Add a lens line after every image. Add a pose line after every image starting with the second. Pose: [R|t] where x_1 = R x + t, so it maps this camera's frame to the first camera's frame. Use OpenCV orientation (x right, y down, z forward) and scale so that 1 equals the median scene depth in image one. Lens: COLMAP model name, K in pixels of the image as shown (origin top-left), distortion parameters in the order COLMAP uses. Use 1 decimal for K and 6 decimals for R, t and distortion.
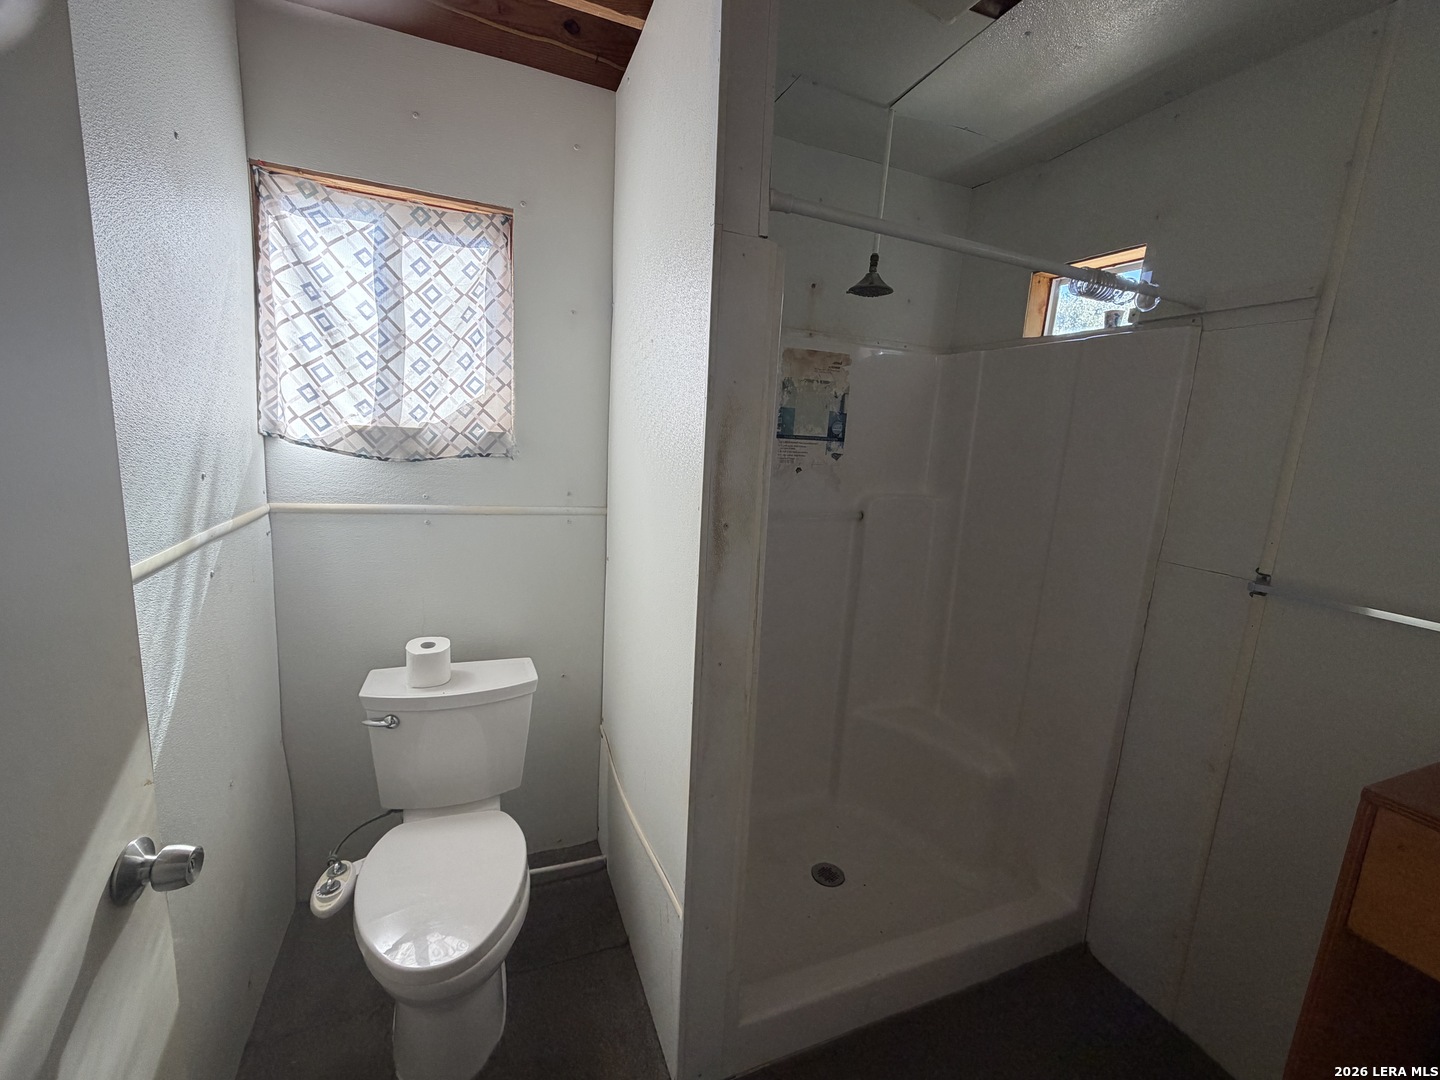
lens RADIAL K [[608.2, 0, 716.9], [0, 608.2, 531.7], [0, 0, 1]] dist [-0.008697, 0.002088]
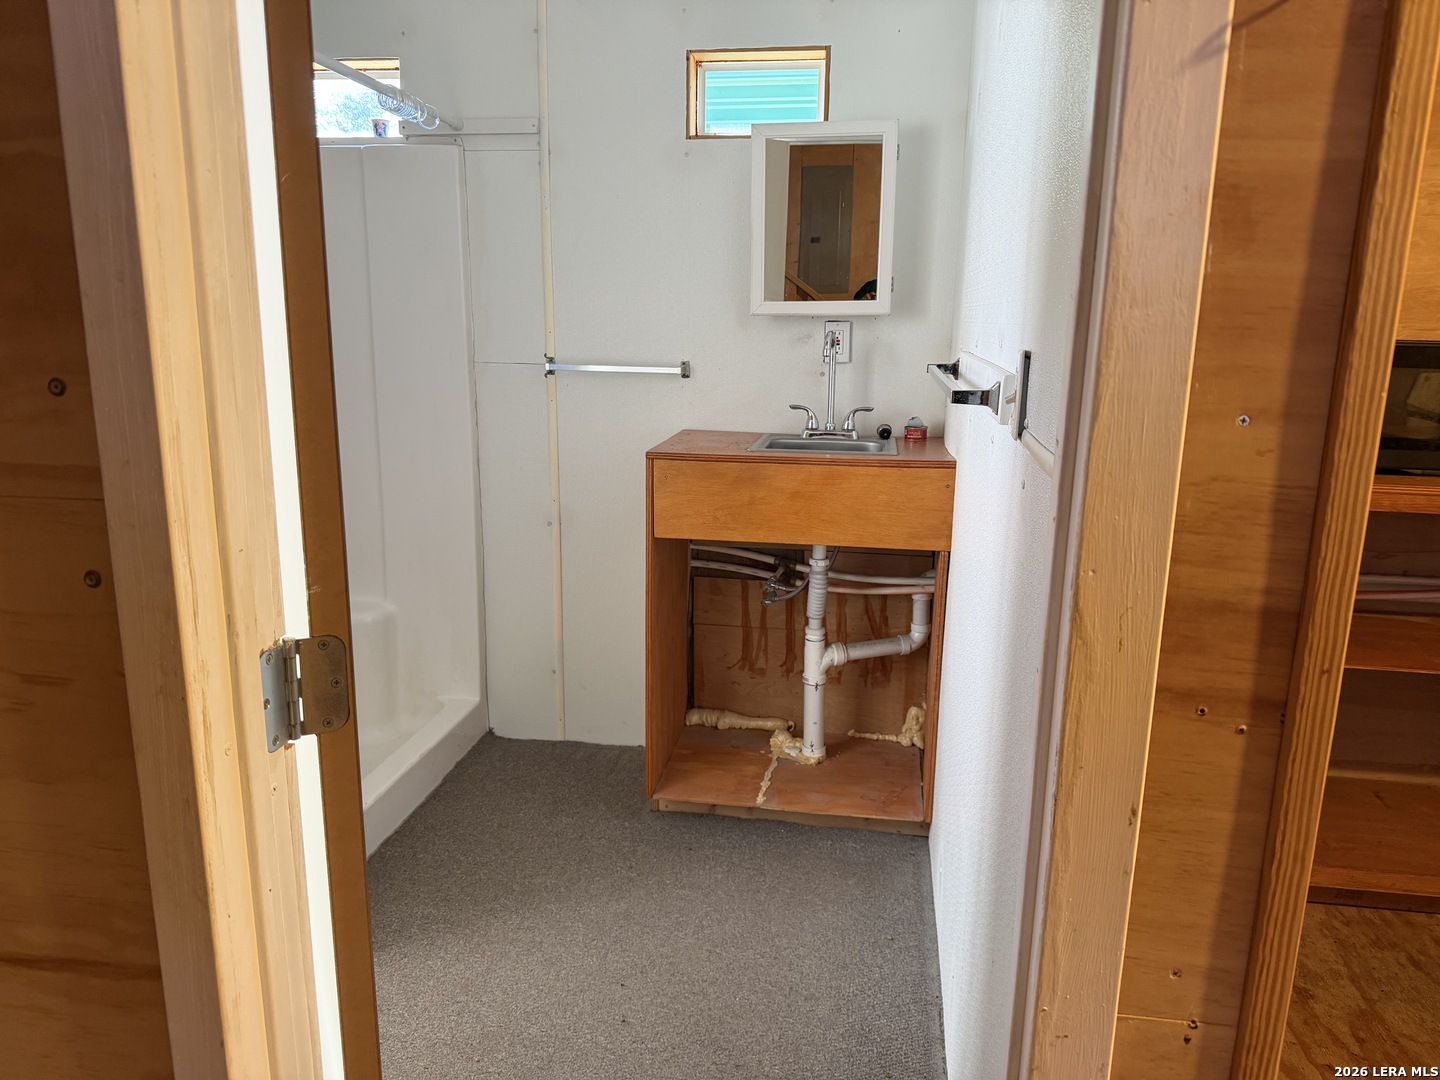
lens RADIAL K [[1016.8, 0, 733.0], [0, 1016.8, 549.1], [0, 0, 1]] dist [0.050674, -0.049888]
pose [[0.496781, -0.250681, 0.830884, -0.663941], [0.164572, 0.967216, 0.193416, 0.092382], [-0.852130, 0.040655, 0.521749, -0.366072]]
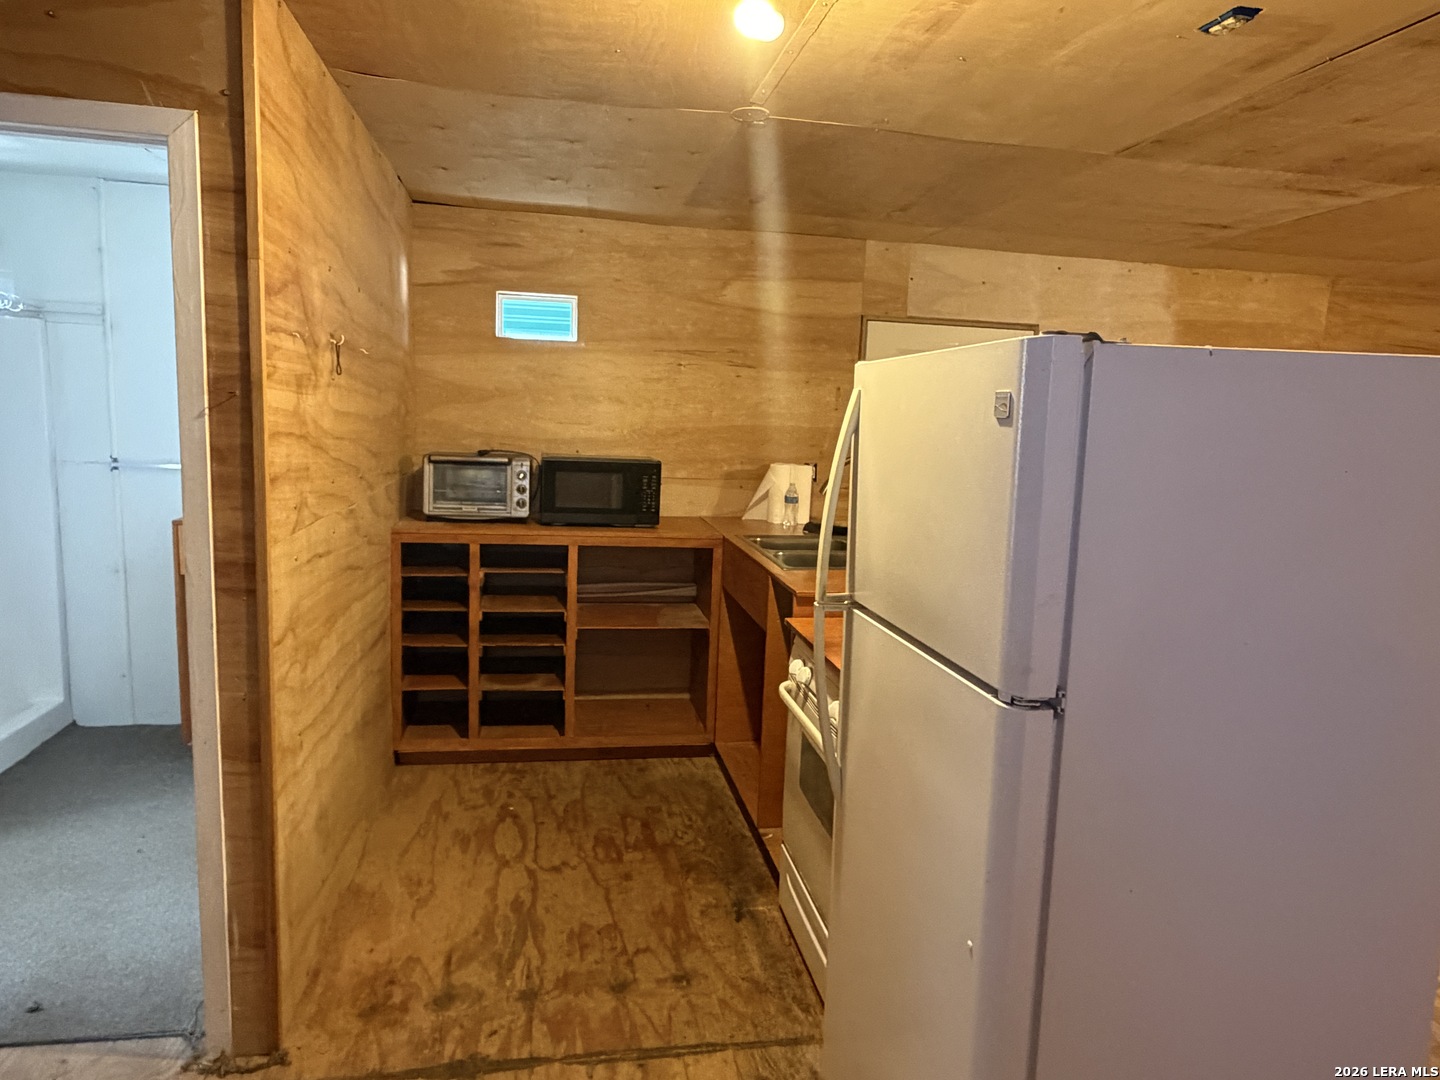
lens RADIAL K [[910.1, 0, 709.6], [0, 910.1, 541.3], [0, 0, 1]] dist [0.005118, -0.003953]
pose [[0.198392, -0.203048, 0.958860, -1.263092], [0.139532, 0.974193, 0.177425, 0.065417], [-0.970140, 0.098592, 0.221604, -1.179270]]
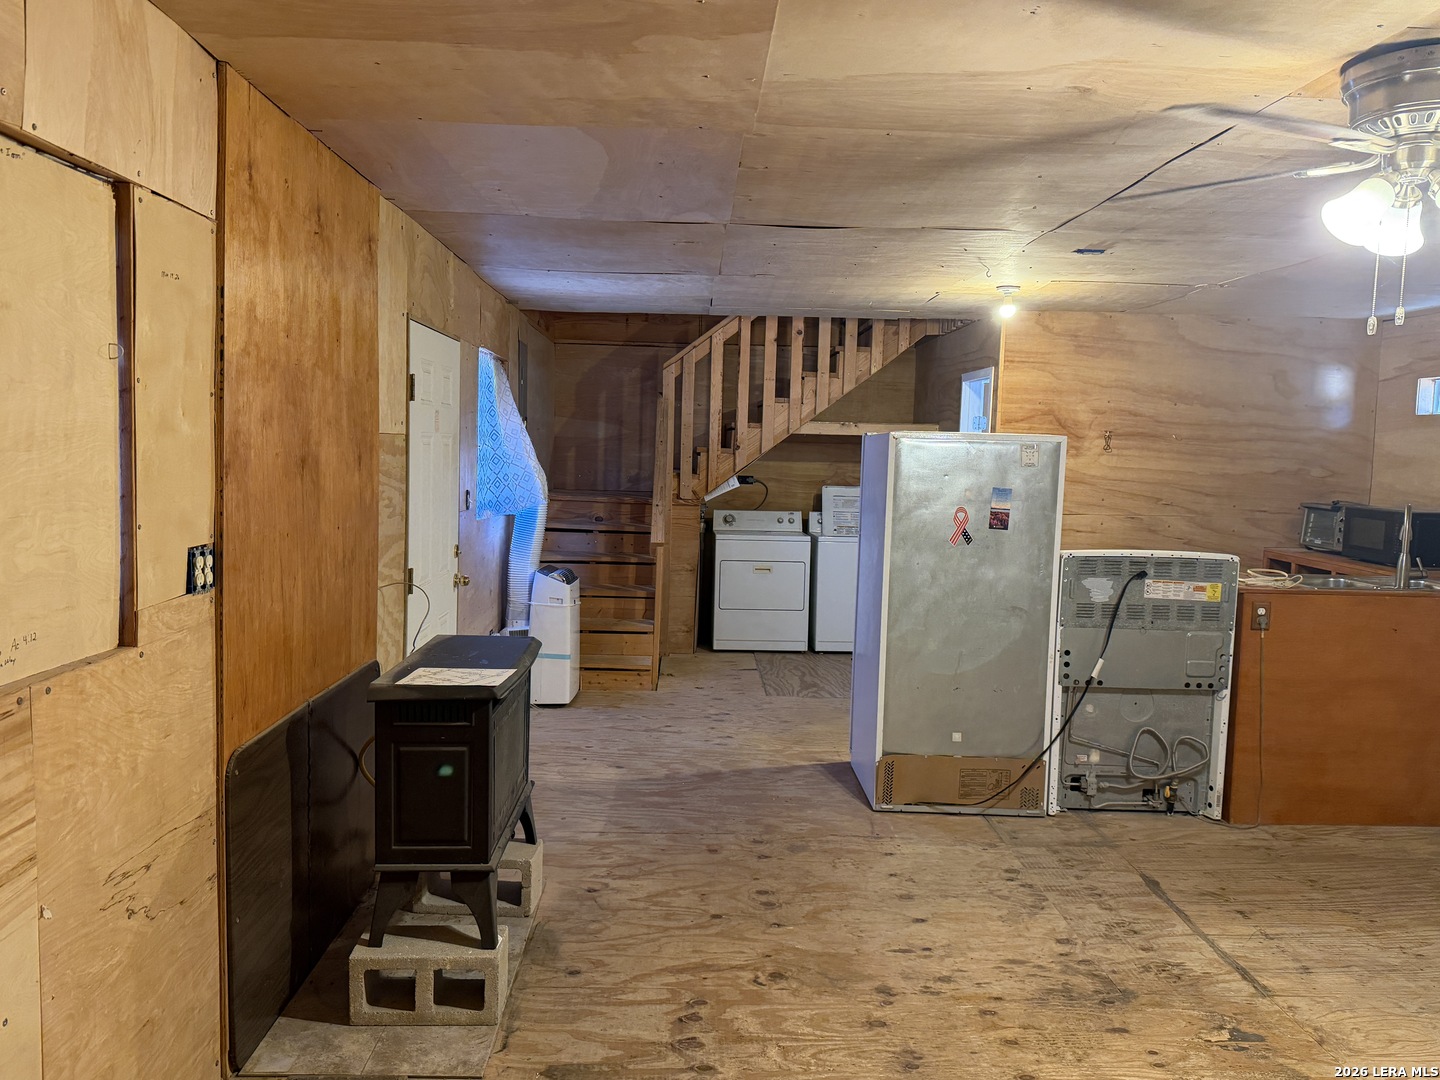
lens RADIAL K [[1073.0, 0, 706.4], [0, 1073.0, 537.9], [0, 0, 1]] dist [0.074518, -0.113732]
pose [[0.935131, -0.022167, -0.353607, 0.172890], [-0.012925, 0.995242, -0.096571, 0.686280], [0.354066, 0.094877, 0.930396, -4.370635]]
